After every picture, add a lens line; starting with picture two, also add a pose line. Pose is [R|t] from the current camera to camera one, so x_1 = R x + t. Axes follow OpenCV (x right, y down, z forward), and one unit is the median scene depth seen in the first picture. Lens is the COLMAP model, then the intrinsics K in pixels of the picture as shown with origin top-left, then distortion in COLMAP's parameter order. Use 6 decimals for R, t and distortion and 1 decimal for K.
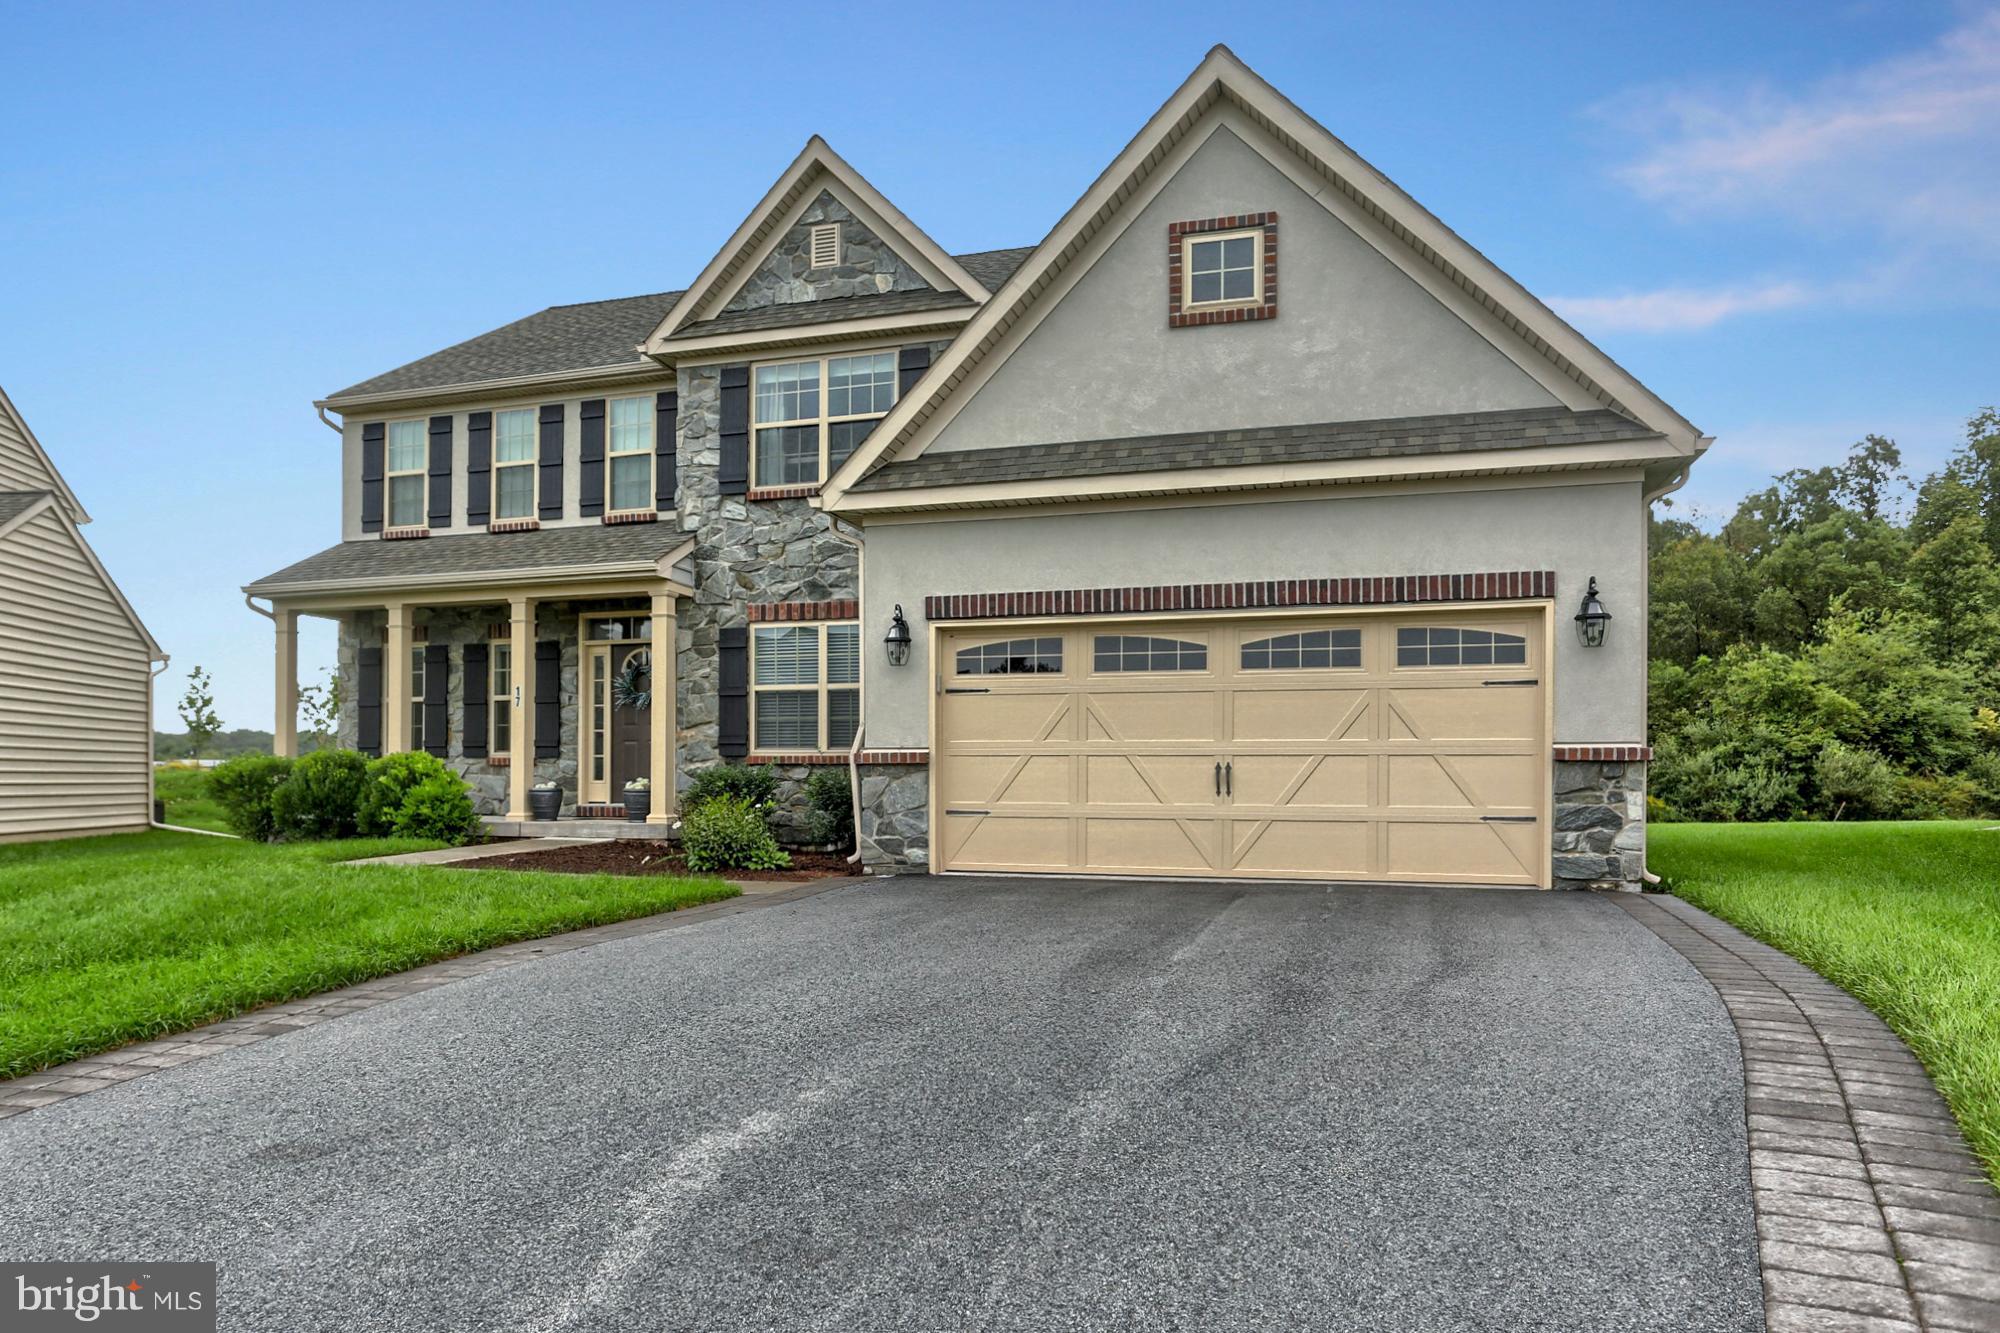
lens RADIAL K [[1202.6, 0, 768.0], [0, 1202.6, 767.1], [0, 0, 1]] dist [-0.025649, 0.001515]
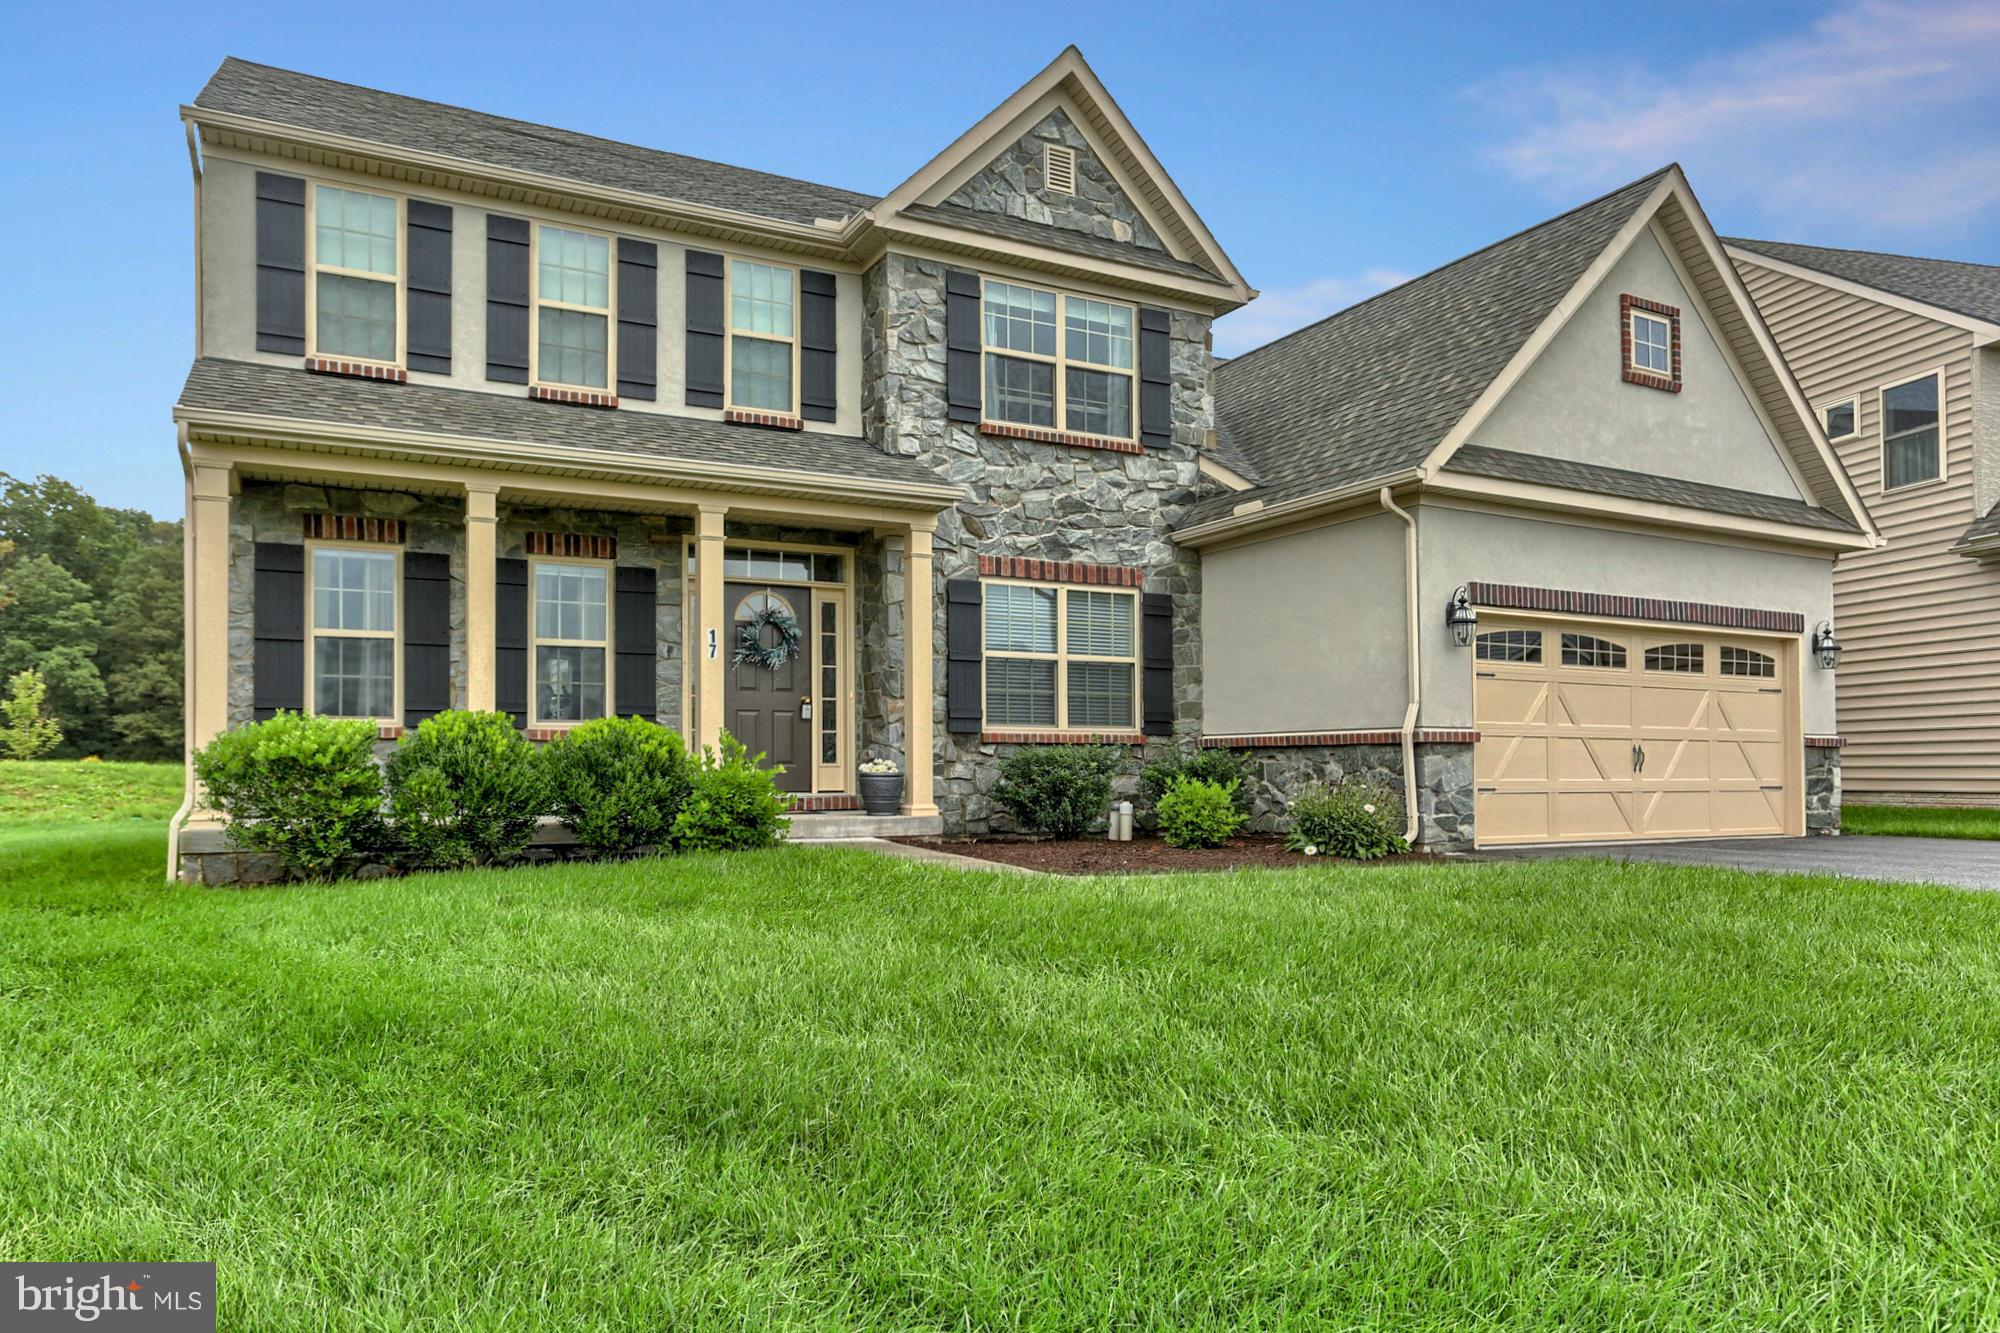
lens RADIAL K [[1279.9, 0, 879.3], [0, 1279.9, 742.8], [0, 0, 1]] dist [-0.040118, 0.033200]
pose [[0.708600, 0.012701, 0.705496, -0.987436], [-0.005607, 0.999908, -0.012369, 0.013065], [-0.705588, 0.004808, 0.708606, 0.576232]]
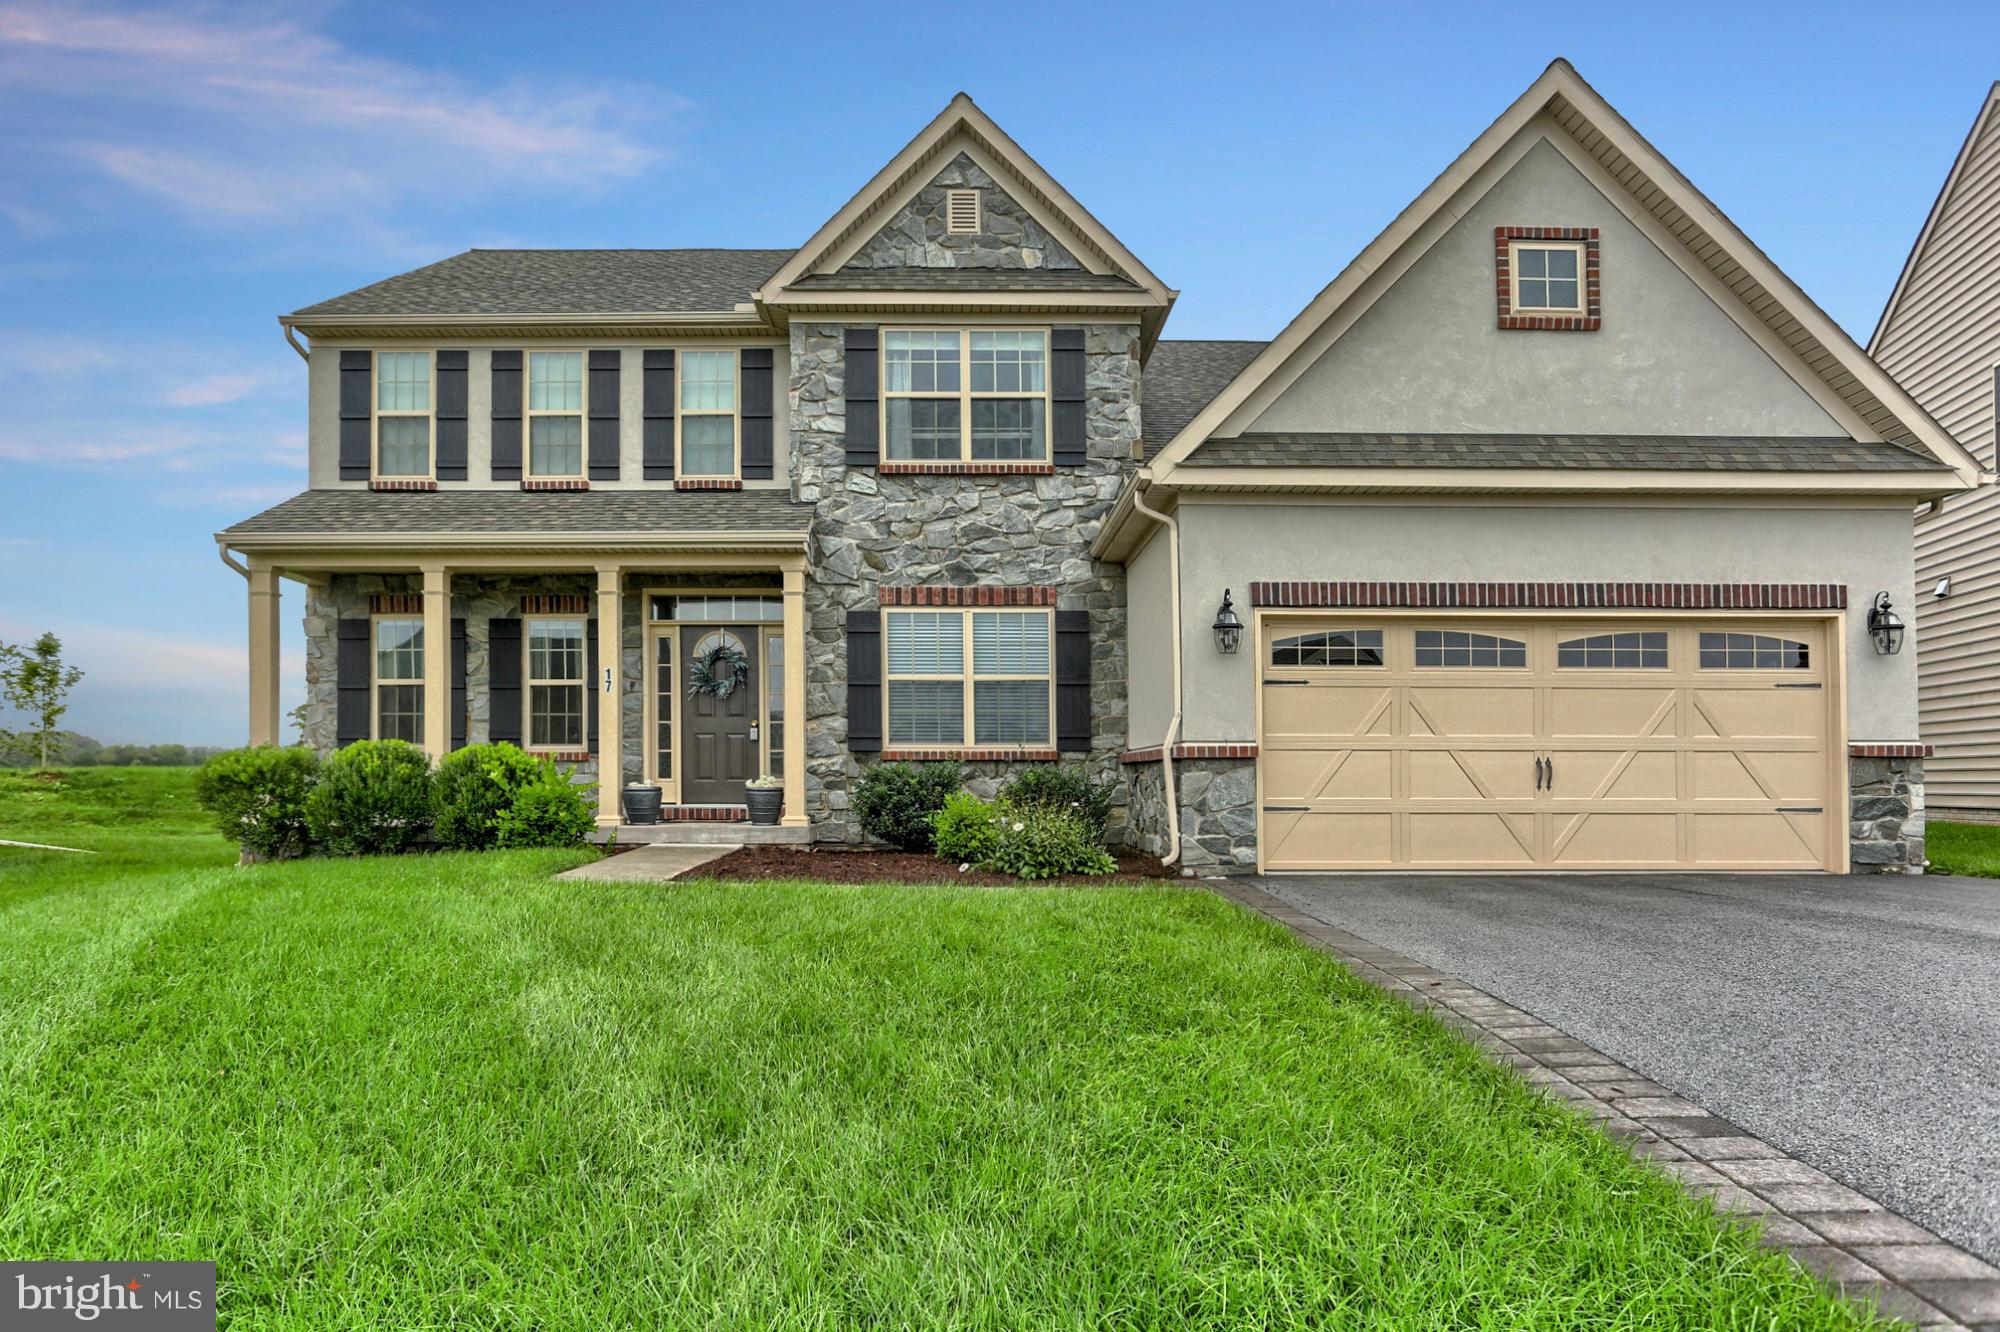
lens RADIAL K [[1180.6, 0, 829.9], [0, 1180.6, 753.7], [0, 0, 1]] dist [-0.035898, 0.020473]
pose [[0.950580, 0.005701, 0.310426, -0.466757], [-0.001754, 0.999914, -0.012992, 0.006274], [-0.310474, 0.011806, 0.950509, 0.219418]]
